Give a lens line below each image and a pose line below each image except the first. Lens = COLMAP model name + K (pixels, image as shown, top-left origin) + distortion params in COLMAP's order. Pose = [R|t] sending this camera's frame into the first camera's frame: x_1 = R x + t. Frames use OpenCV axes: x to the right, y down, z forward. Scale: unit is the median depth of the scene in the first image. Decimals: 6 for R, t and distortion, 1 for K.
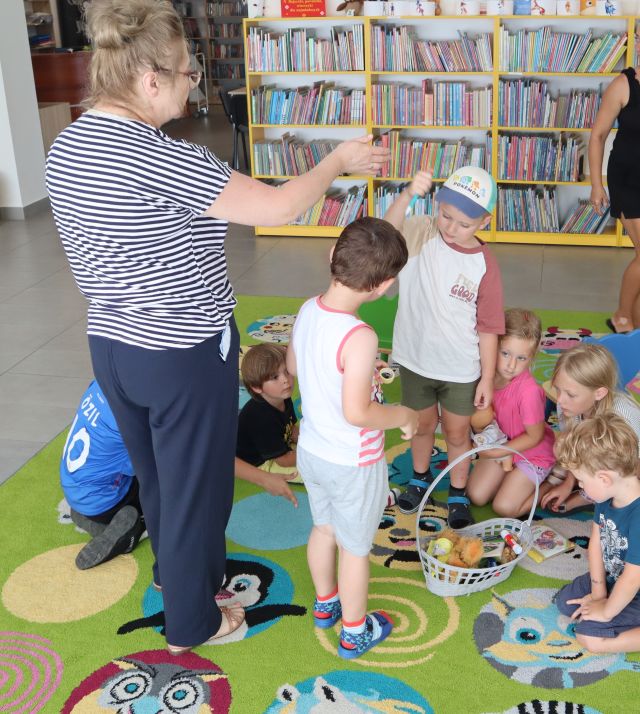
lens RADIAL K [[945.1, 0, 320.0], [0, 945.1, 357.0], [0, 0, 1]] dist [-0.120912, 0.024149]
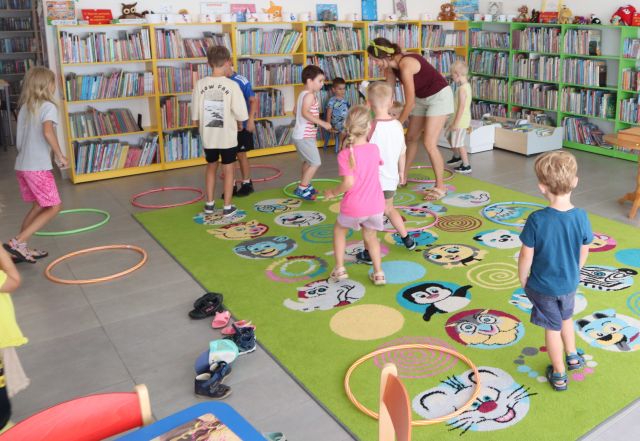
lens RADIAL K [[867.9, 0, 320.0], [0, 867.9, 220.5], [0, 0, 1]] dist [-0.172977, 0.002984]
pose [[0.585237, -0.166131, 0.793661, -0.957067], [0.272471, 0.962164, 0.000485, 0.016715], [-0.763712, 0.215966, 0.608360, 0.012607]]
